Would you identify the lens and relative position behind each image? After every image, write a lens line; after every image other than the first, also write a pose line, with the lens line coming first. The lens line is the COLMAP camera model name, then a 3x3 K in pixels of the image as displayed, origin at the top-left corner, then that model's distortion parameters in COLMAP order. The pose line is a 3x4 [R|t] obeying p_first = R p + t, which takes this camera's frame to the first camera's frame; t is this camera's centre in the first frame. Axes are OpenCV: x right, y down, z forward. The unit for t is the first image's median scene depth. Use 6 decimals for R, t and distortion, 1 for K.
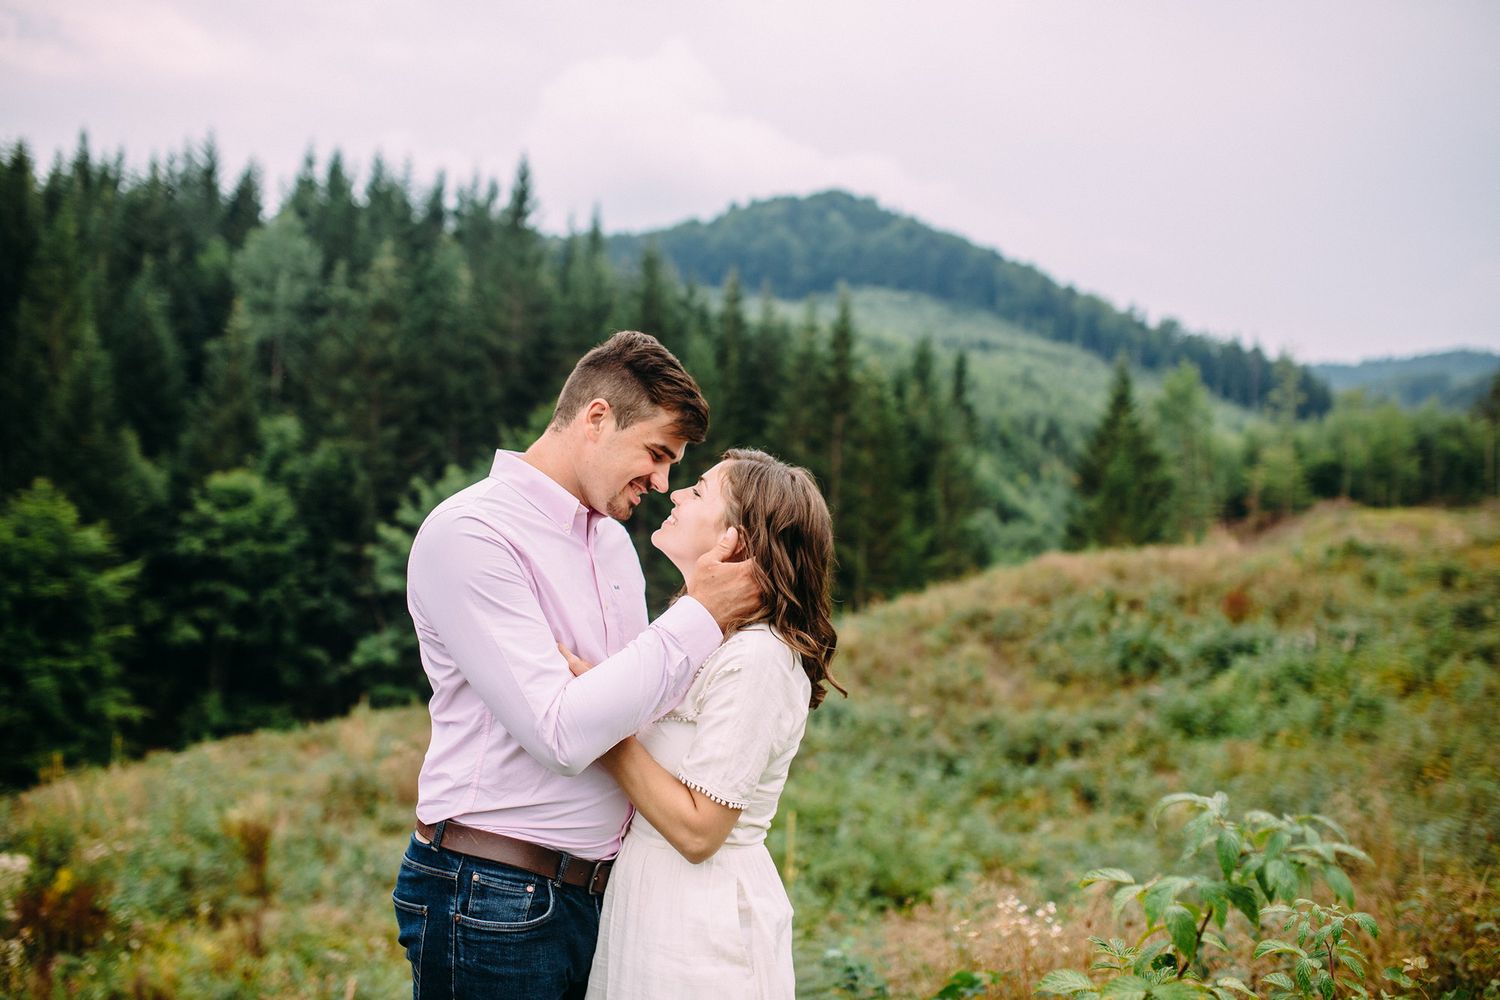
lens RADIAL K [[1408.3, 0, 750.0], [0, 1408.3, 500.0], [0, 0, 1]] dist [-0.070139, 0.108803]
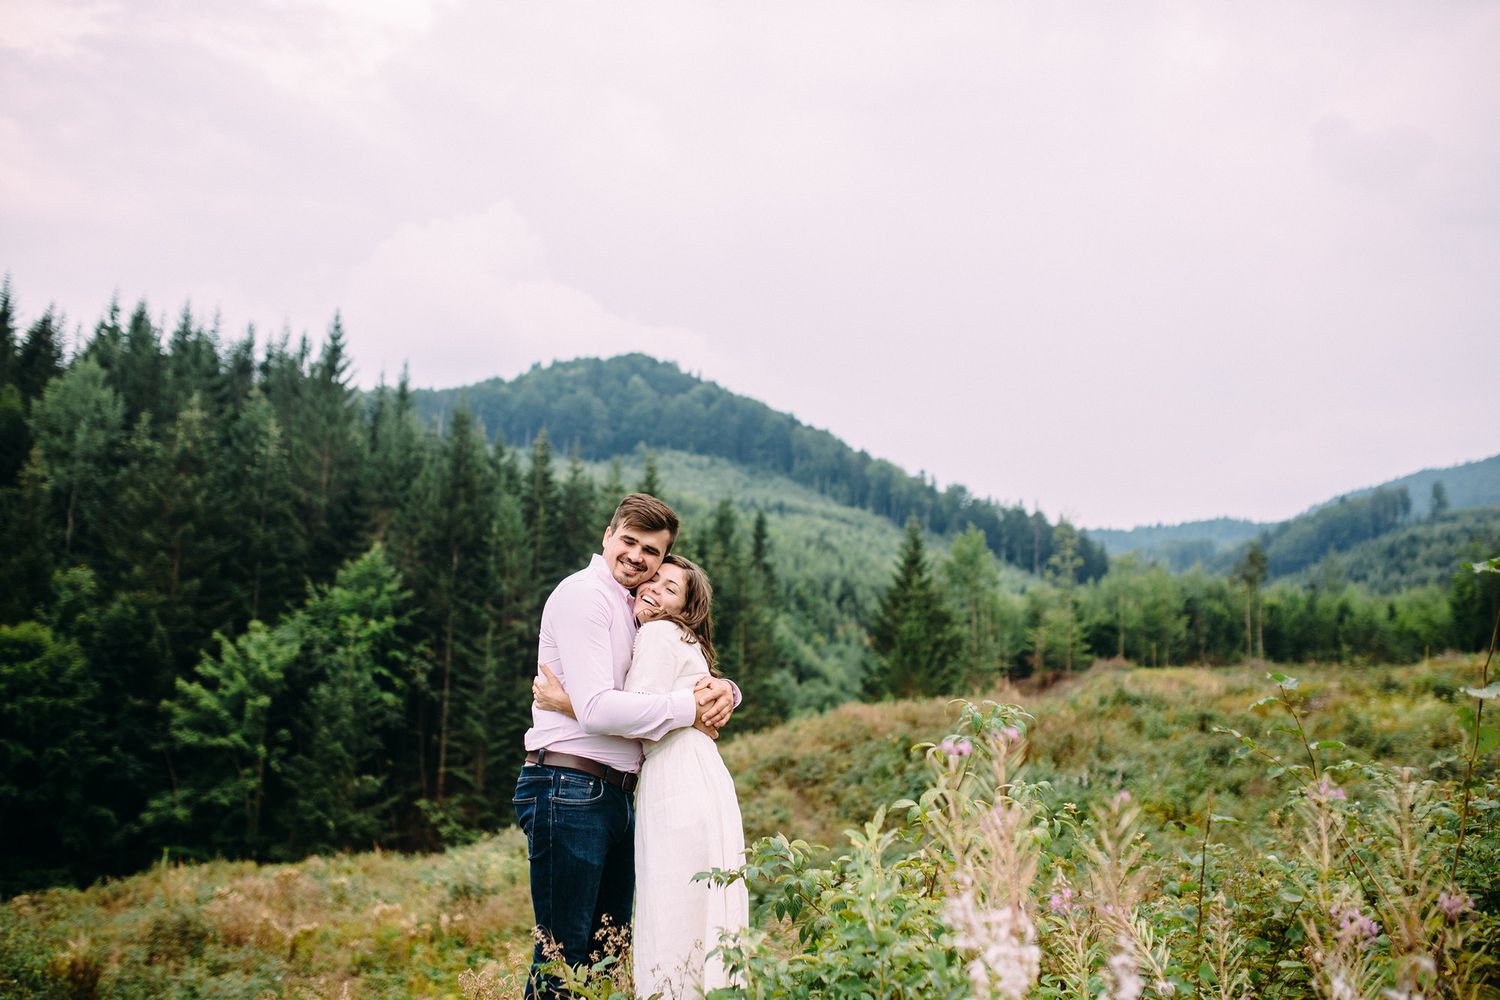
lens RADIAL K [[1408.3, 0, 750.0], [0, 1408.3, 500.0], [0, 0, 1]] dist [-0.070139, 0.108803]
pose [[0.989631, 0.018109, 0.142486, -0.007491], [-0.001796, 0.993503, -0.113793, 0.003410], [-0.143621, 0.112357, 0.983234, -0.026447]]
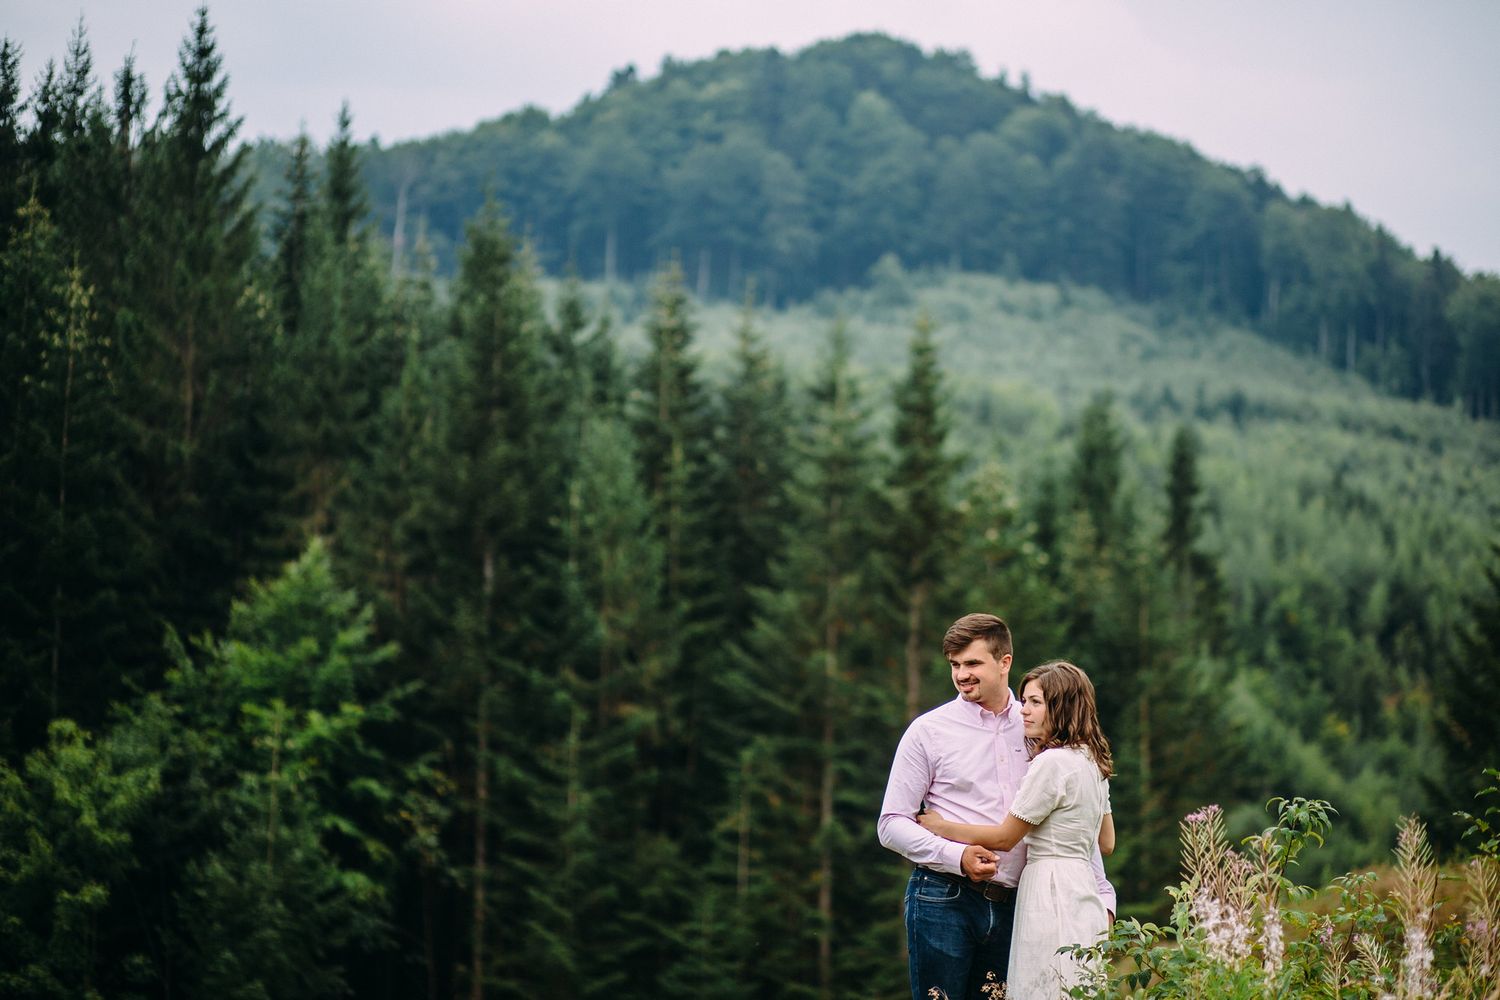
lens RADIAL K [[3555.6, 0, 750.0], [0, 3555.6, 500.0], [0, 0, 1]] dist [-0.109072, -1.000825]
pose [[0.999520, -0.015653, 0.026721, -0.018349], [0.017817, 0.996408, -0.082781, 0.004137], [-0.025329, 0.083217, 0.996209, -0.121590]]
